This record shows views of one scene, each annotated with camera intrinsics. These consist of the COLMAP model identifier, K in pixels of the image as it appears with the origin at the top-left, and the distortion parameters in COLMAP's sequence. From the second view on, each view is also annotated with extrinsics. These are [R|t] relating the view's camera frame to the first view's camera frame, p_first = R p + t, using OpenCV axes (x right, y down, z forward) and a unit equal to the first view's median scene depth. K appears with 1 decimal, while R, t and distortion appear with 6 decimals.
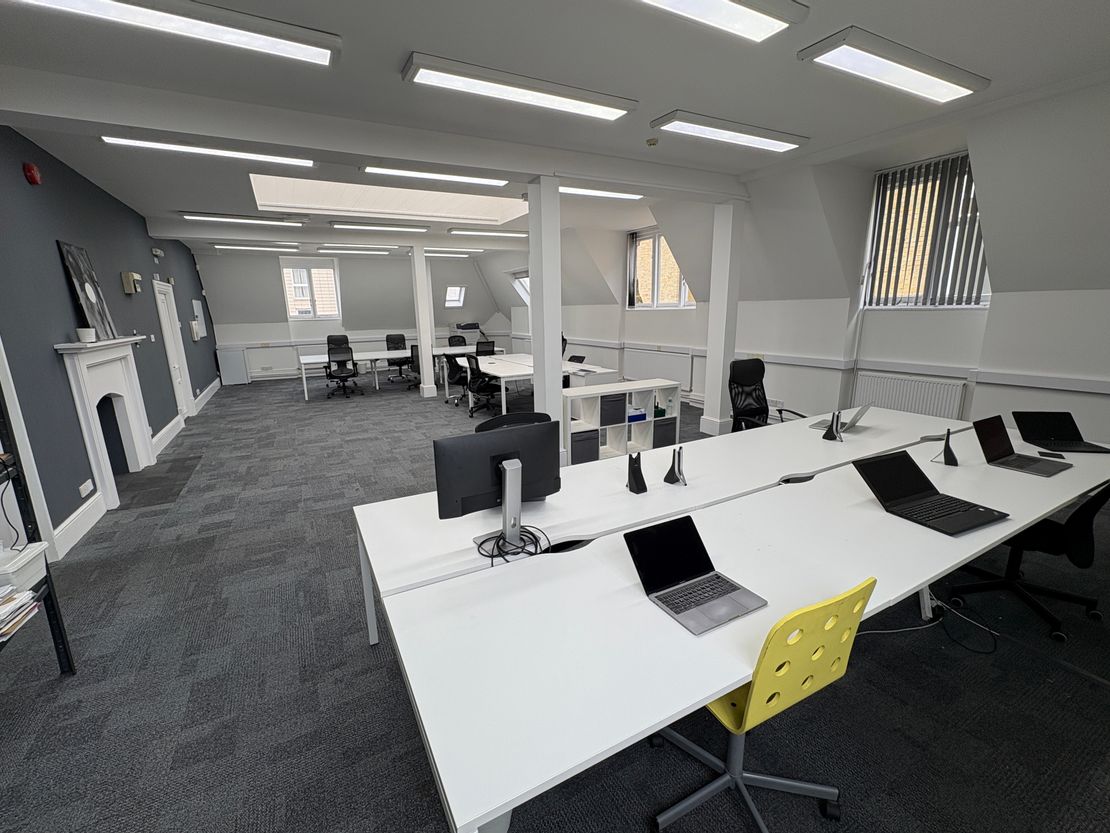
lens RADIAL K [[477.1, 0, 551.3], [0, 477.1, 418.8], [0, 0, 1]] dist [-0.001284, -0.000381]
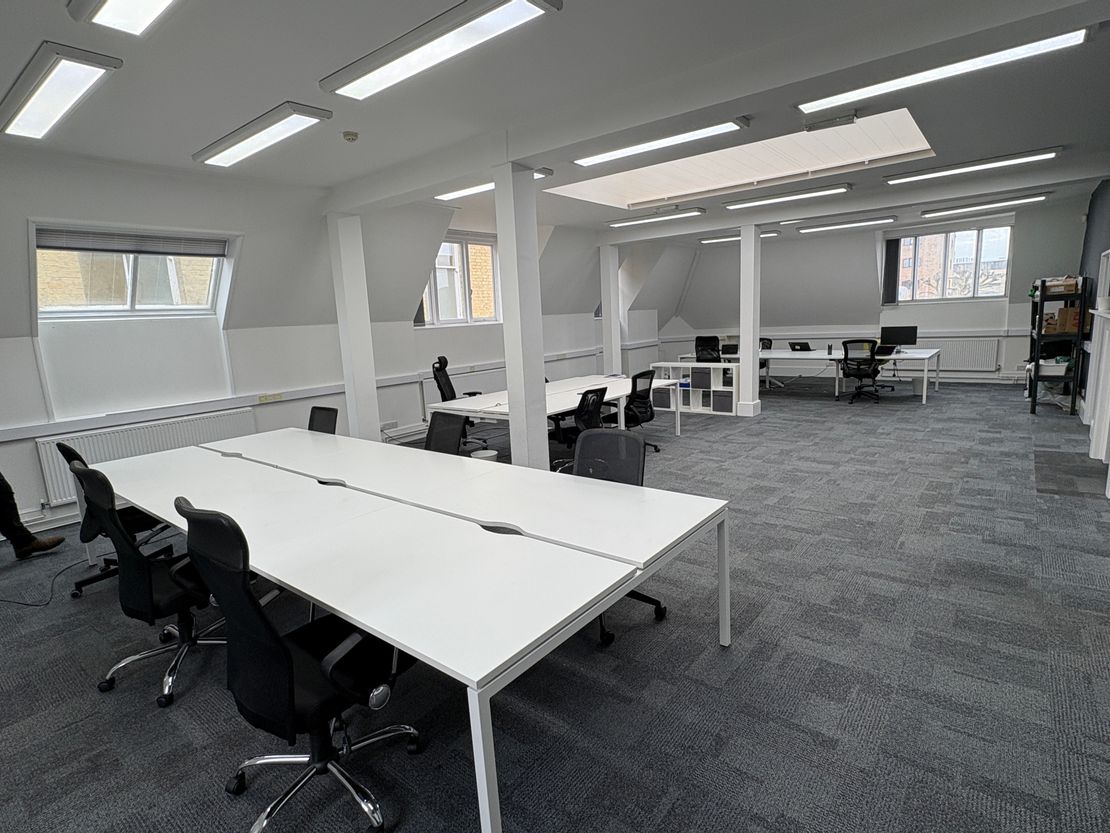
lens RADIAL K [[572.3, 0, 550.8], [0, 572.3, 414.1], [0, 0, 1]] dist [0.000664, -0.000890]
pose [[-0.382772, -0.114767, 0.916686, -1.086493], [0.262782, 0.937741, 0.227130, -0.362657], [-0.885681, 0.327827, -0.328782, 1.670896]]
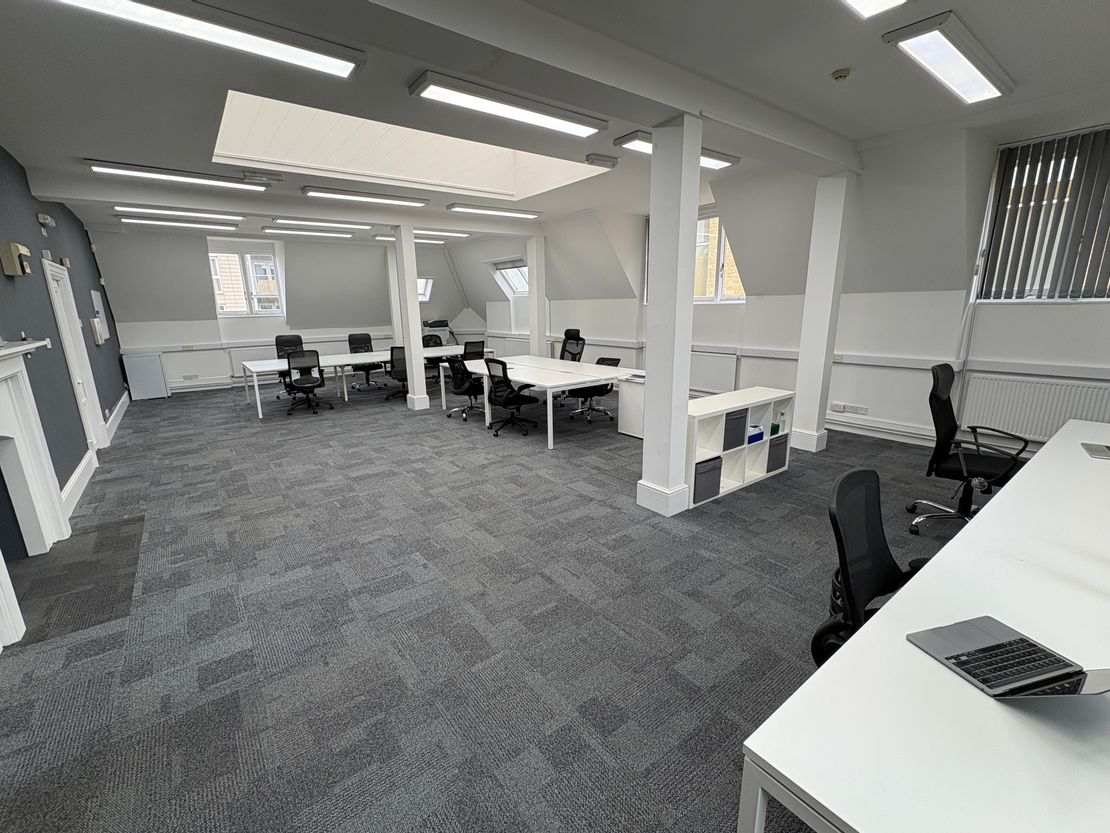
lens RADIAL K [[477.1, 0, 552.2], [0, 477.1, 418.6], [0, 0, 1]] dist [-0.001284, -0.000381]
pose [[0.987635, -0.034464, 0.152934, -0.229553], [0.033487, 0.999399, 0.008957, -0.043242], [-0.153150, -0.003725, 0.988196, 0.213614]]
